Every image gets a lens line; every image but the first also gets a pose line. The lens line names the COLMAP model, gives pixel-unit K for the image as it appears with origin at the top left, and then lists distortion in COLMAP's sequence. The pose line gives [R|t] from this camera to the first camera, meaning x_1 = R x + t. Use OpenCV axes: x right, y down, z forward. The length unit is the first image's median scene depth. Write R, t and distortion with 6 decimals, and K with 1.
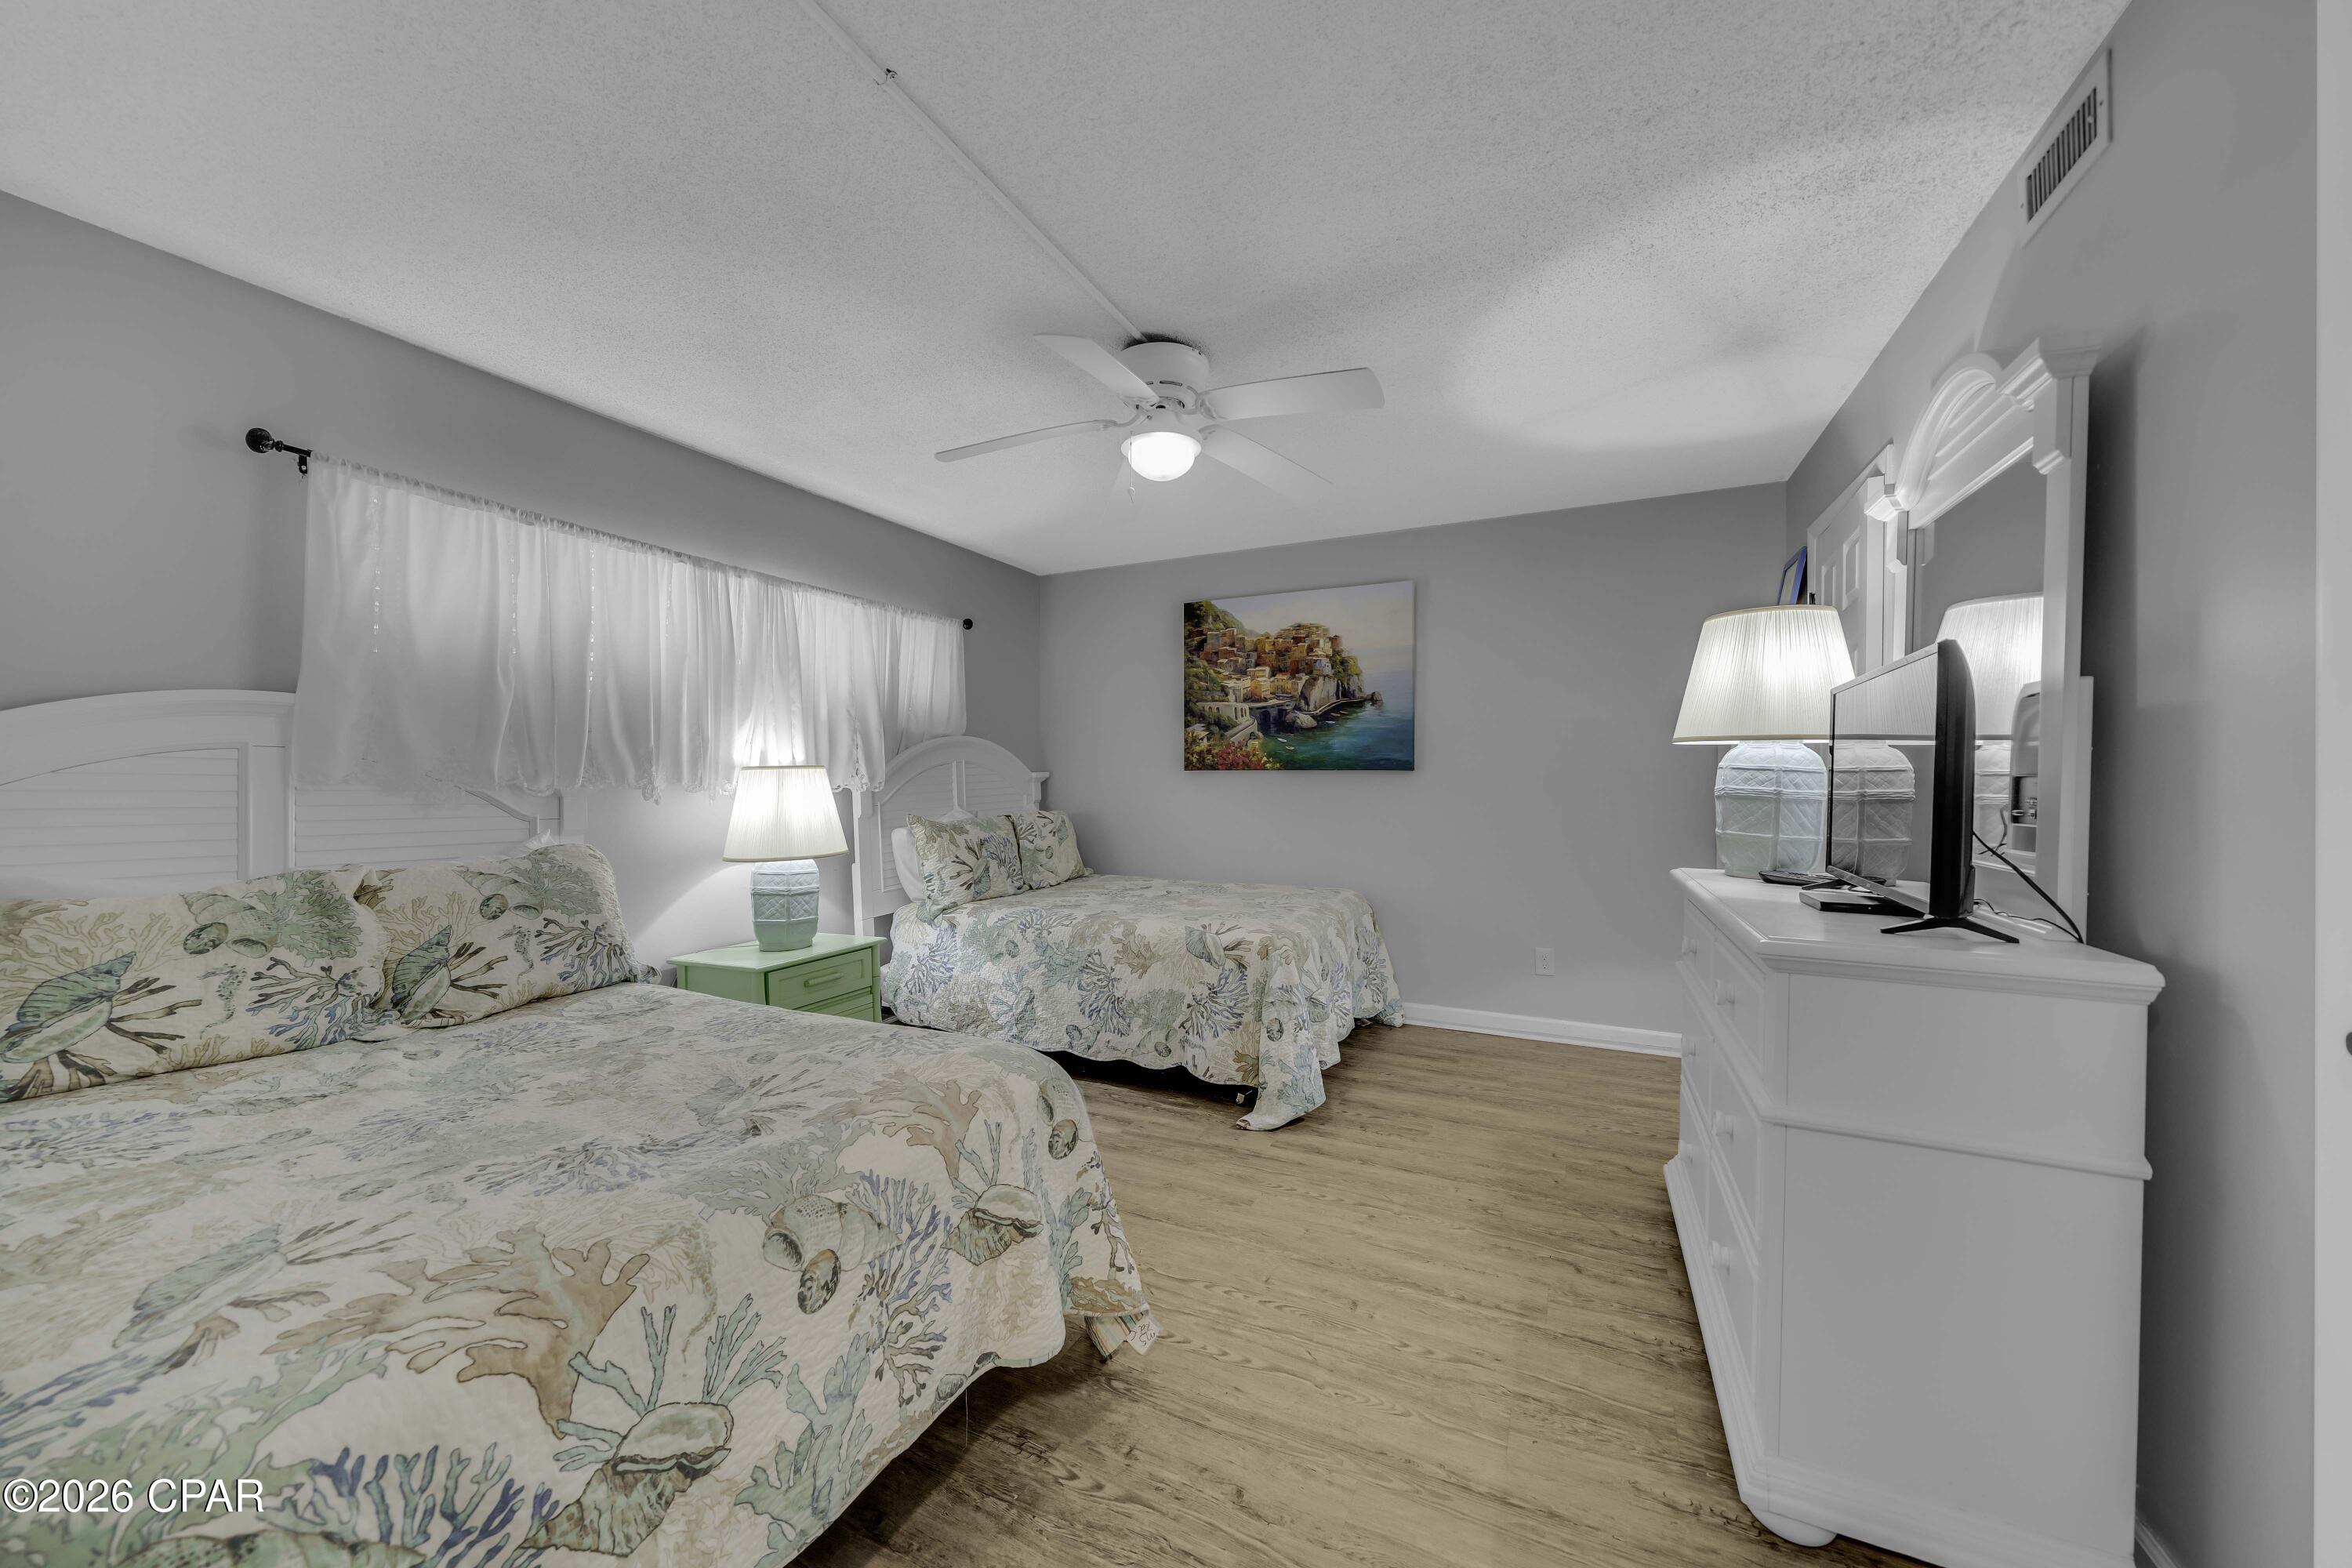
lens RADIAL K [[840.4, 0, 1118.7], [0, 840.4, 804.6], [0, 0, 1]] dist [-0.002809, -0.000043]
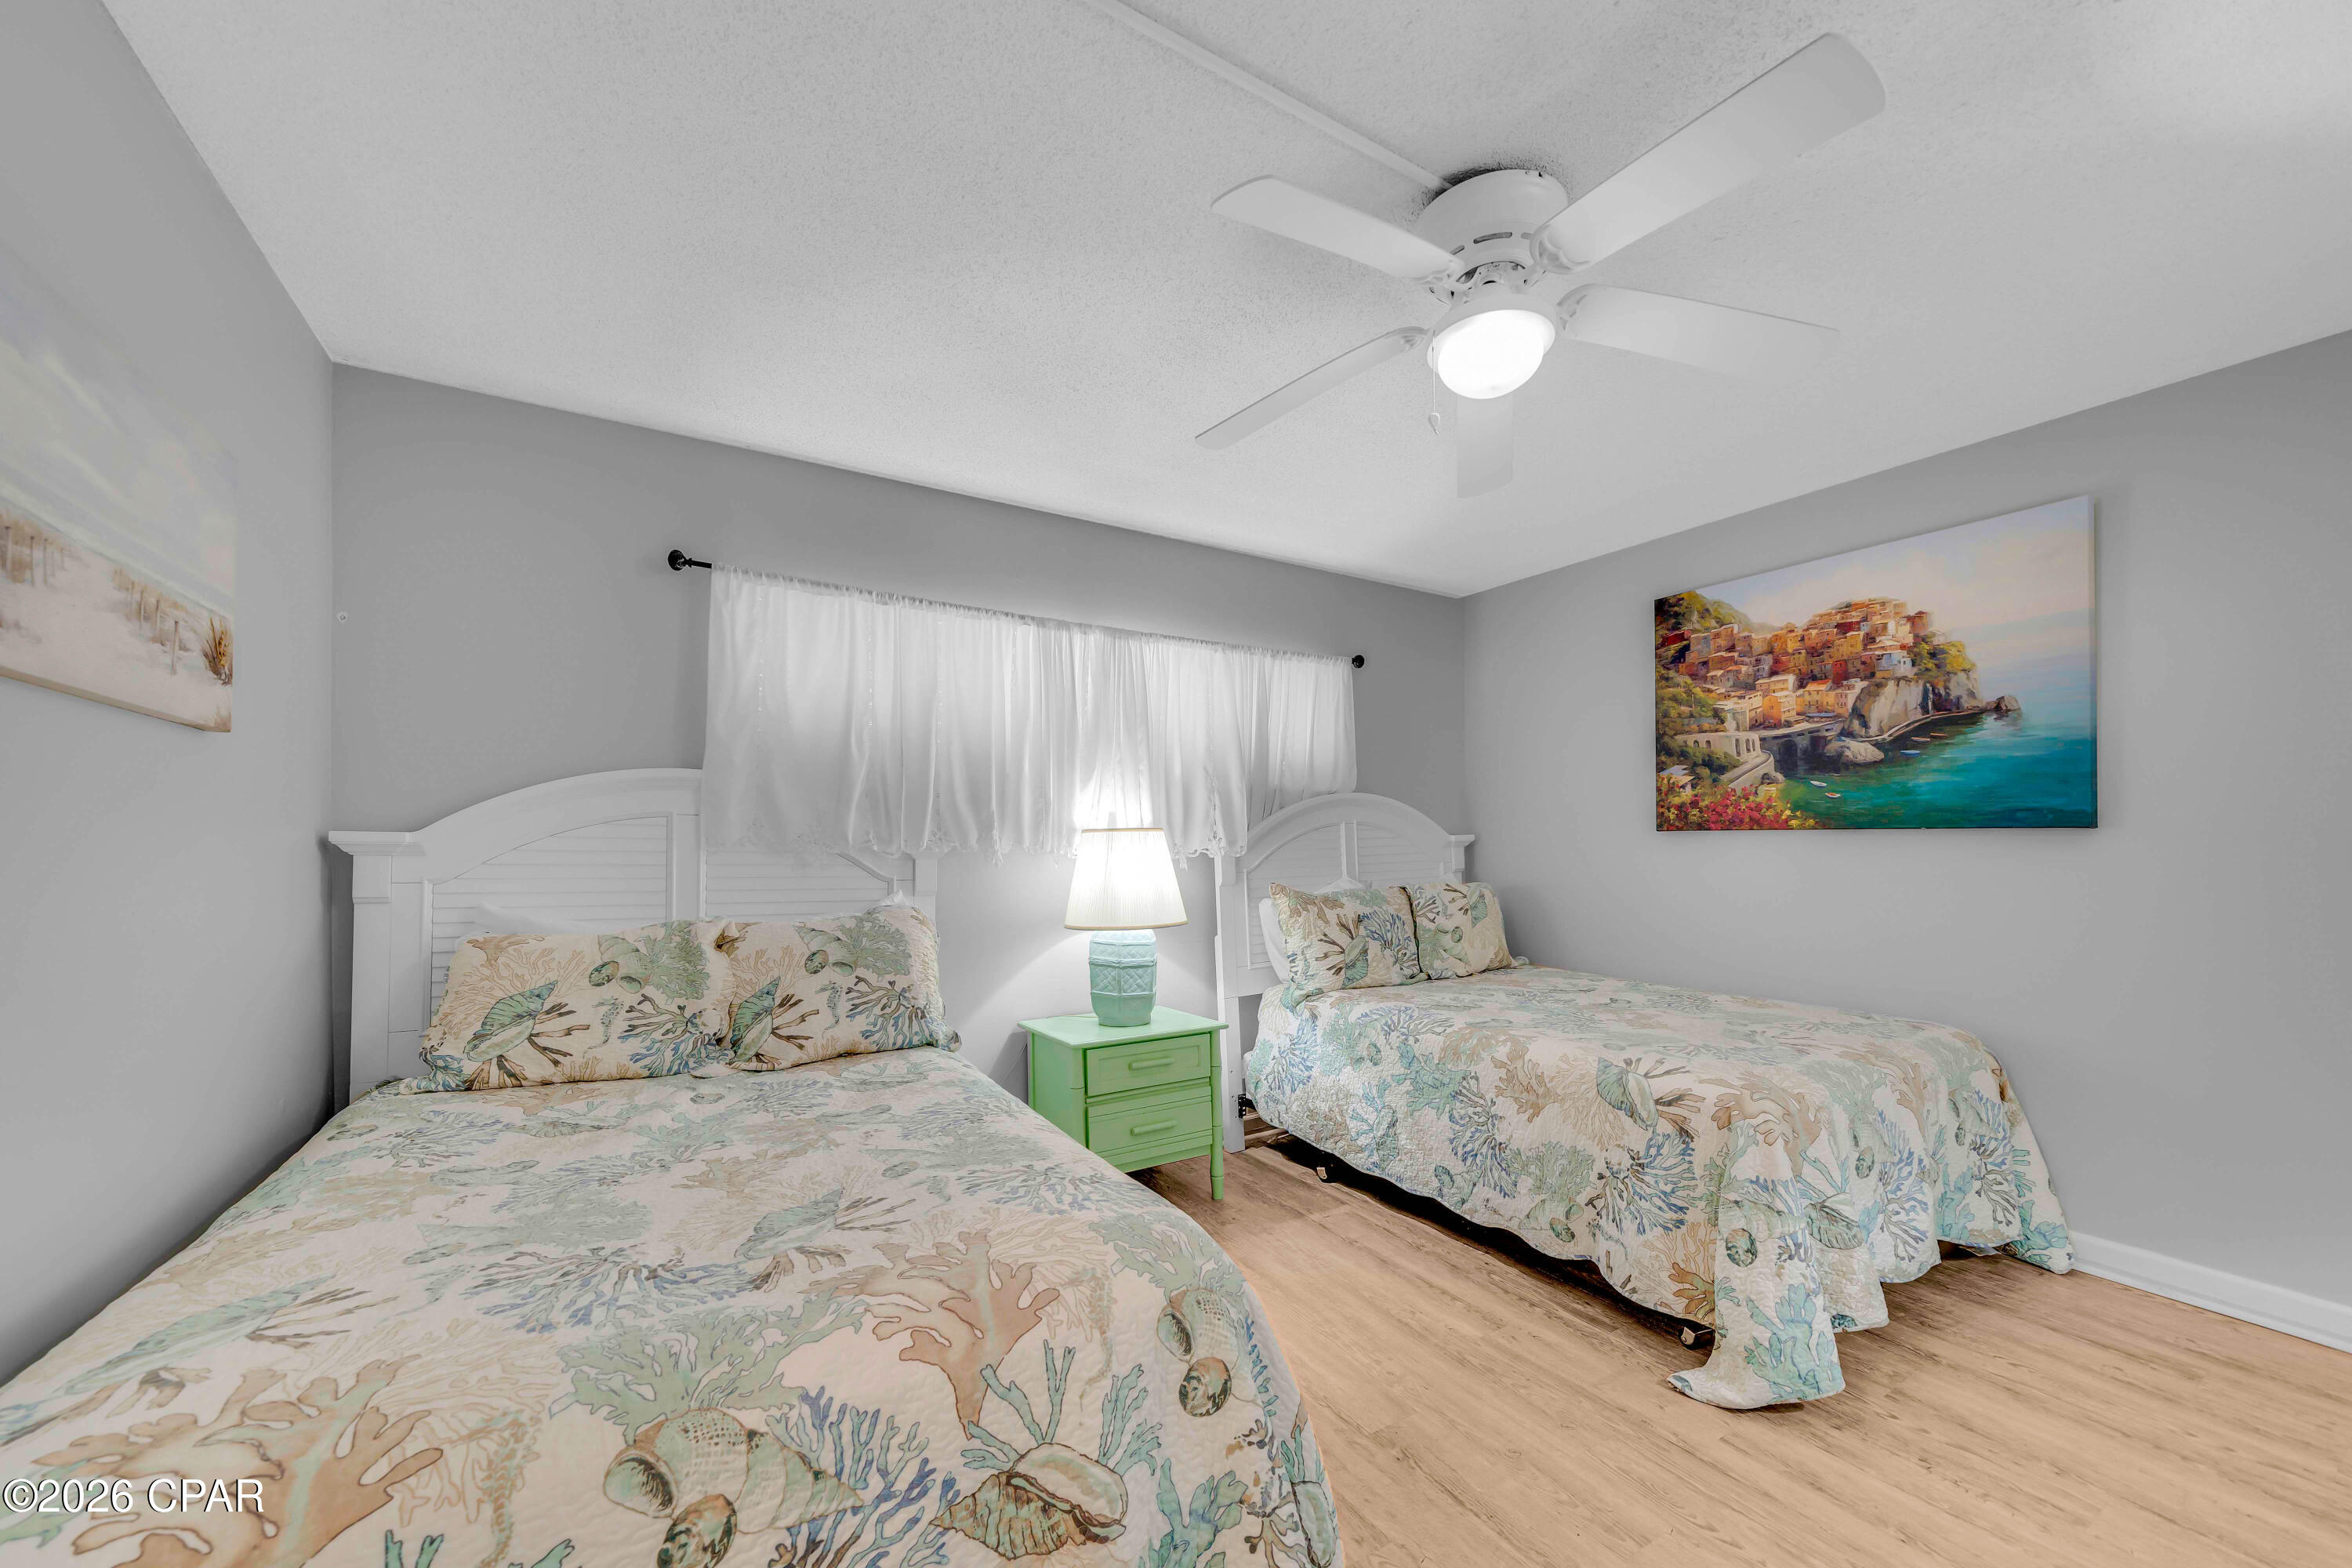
lens RADIAL K [[840.4, 0, 1168.7], [0, 840.4, 856.4], [0, 0, 1]] dist [-0.002809, -0.000043]
pose [[0.850966, 0.008449, -0.525153, 0.154061], [-0.016750, 0.999799, -0.011057, -0.006321], [0.524954, 0.018206, 0.850936, 0.255136]]
